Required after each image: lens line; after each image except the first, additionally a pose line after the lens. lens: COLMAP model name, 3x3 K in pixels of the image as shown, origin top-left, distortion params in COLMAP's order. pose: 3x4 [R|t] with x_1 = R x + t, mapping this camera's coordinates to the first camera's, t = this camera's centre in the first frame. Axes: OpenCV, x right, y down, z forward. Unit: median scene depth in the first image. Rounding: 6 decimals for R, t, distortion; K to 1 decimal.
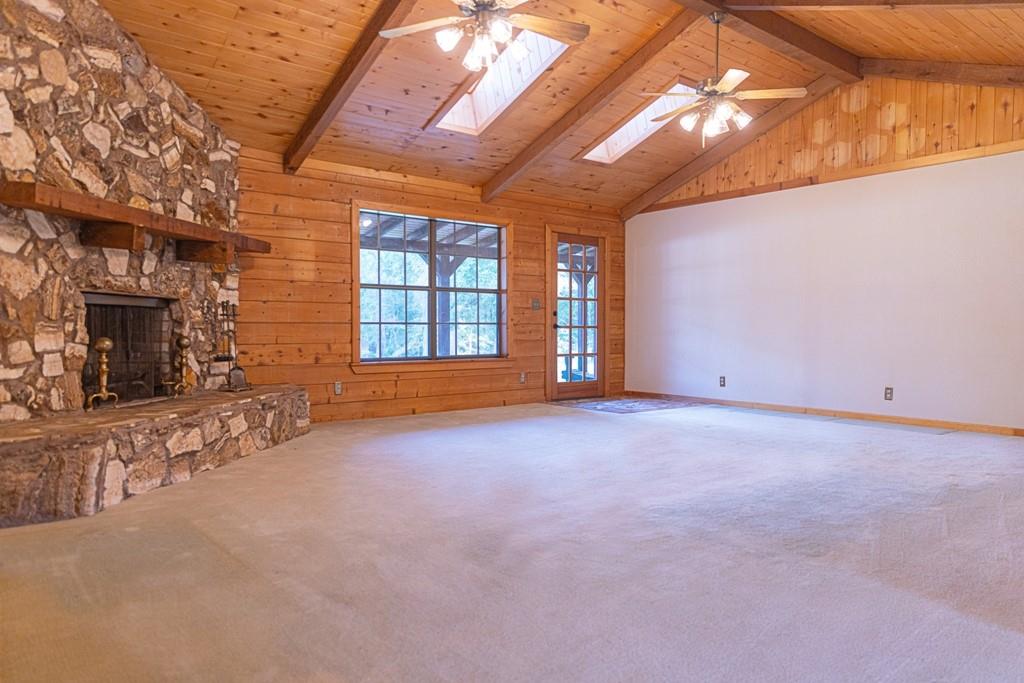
lens RADIAL K [[691.7, 0, 513.4], [0, 691.7, 340.0], [0, 0, 1]] dist [0.021329, -0.006068]
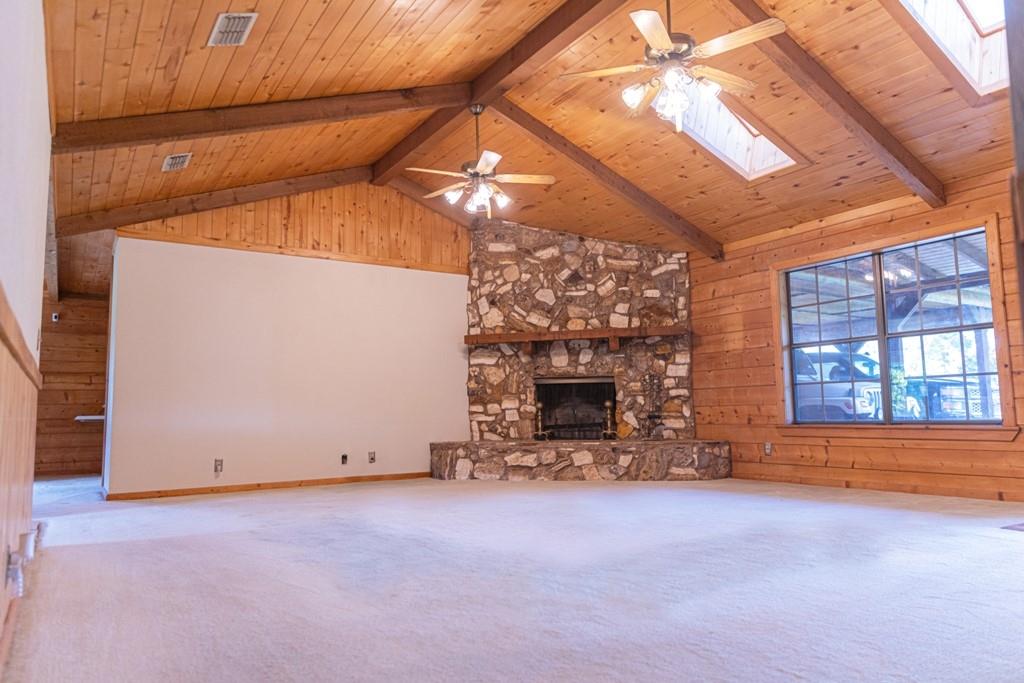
lens RADIAL K [[691.7, 0, 519.6], [0, 691.7, 343.1], [0, 0, 1]] dist [0.021329, -0.006068]
pose [[-0.105887, -0.102890, -0.989041, 1.157413], [-0.000674, 0.994640, -0.103400, 0.028728], [0.994378, -0.010282, -0.105389, 1.042609]]
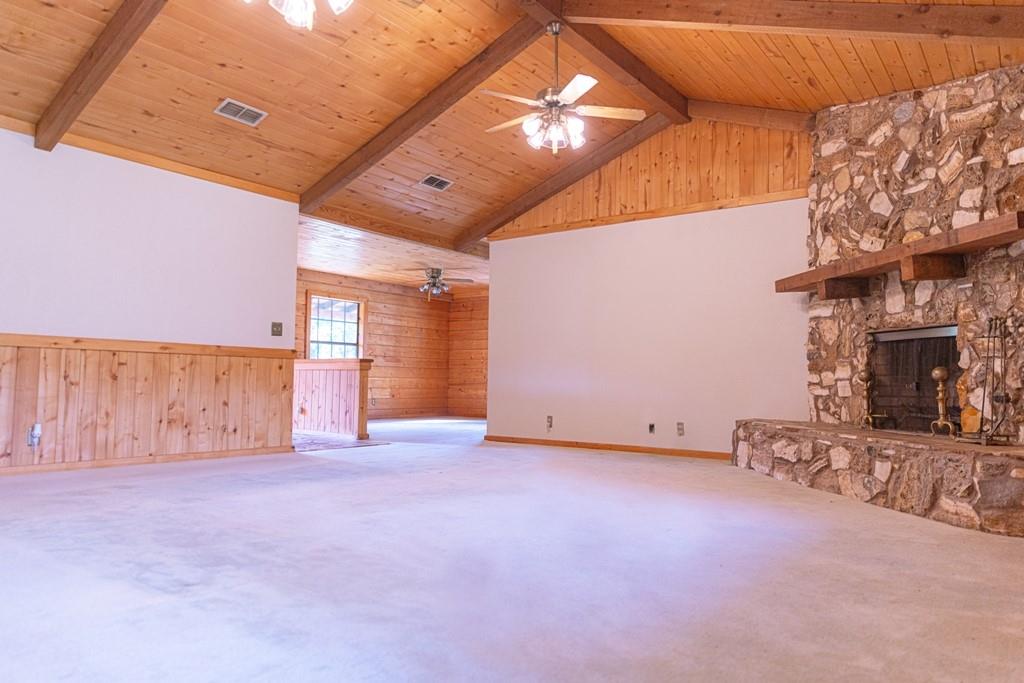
lens RADIAL K [[691.7, 0, 507.0], [0, 691.7, 339.0], [0, 0, 1]] dist [0.021329, -0.006068]
pose [[-0.971399, -0.034666, -0.234910, 0.280562], [-0.024612, 0.998657, -0.045596, 0.013206], [0.236175, -0.038510, -0.970947, 1.854939]]
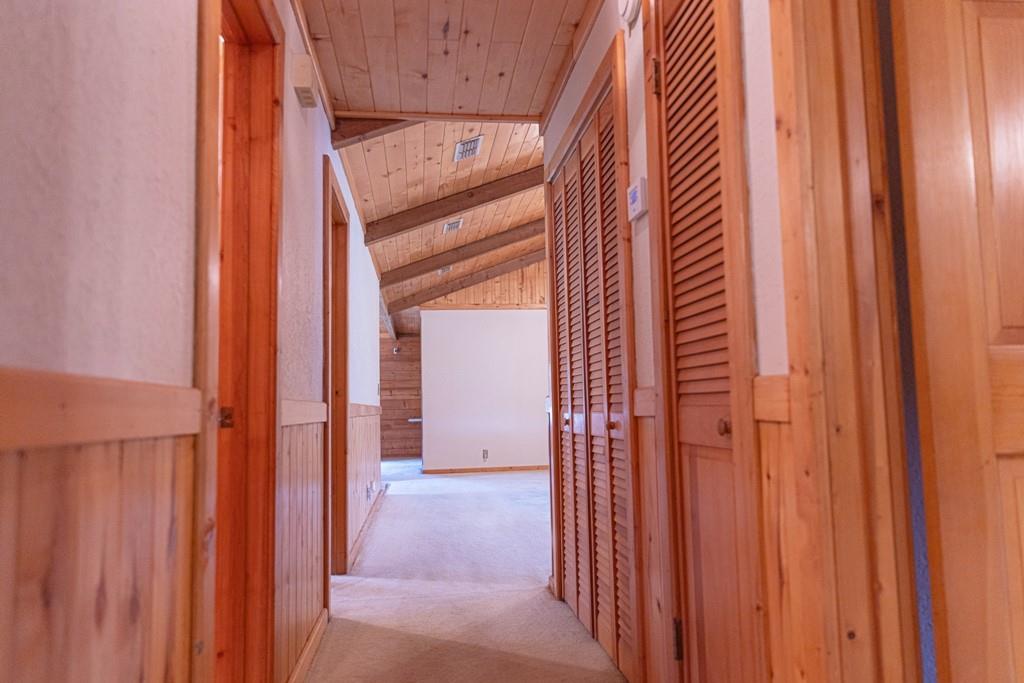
lens RADIAL K [[691.7, 0, 511.1], [0, 691.7, 347.9], [0, 0, 1]] dist [0.021329, -0.006068]
pose [[-0.520220, -0.067655, -0.851348, 1.604287], [0.006096, 0.996538, -0.082917, -0.018522], [0.854011, -0.048325, -0.518007, 1.477395]]
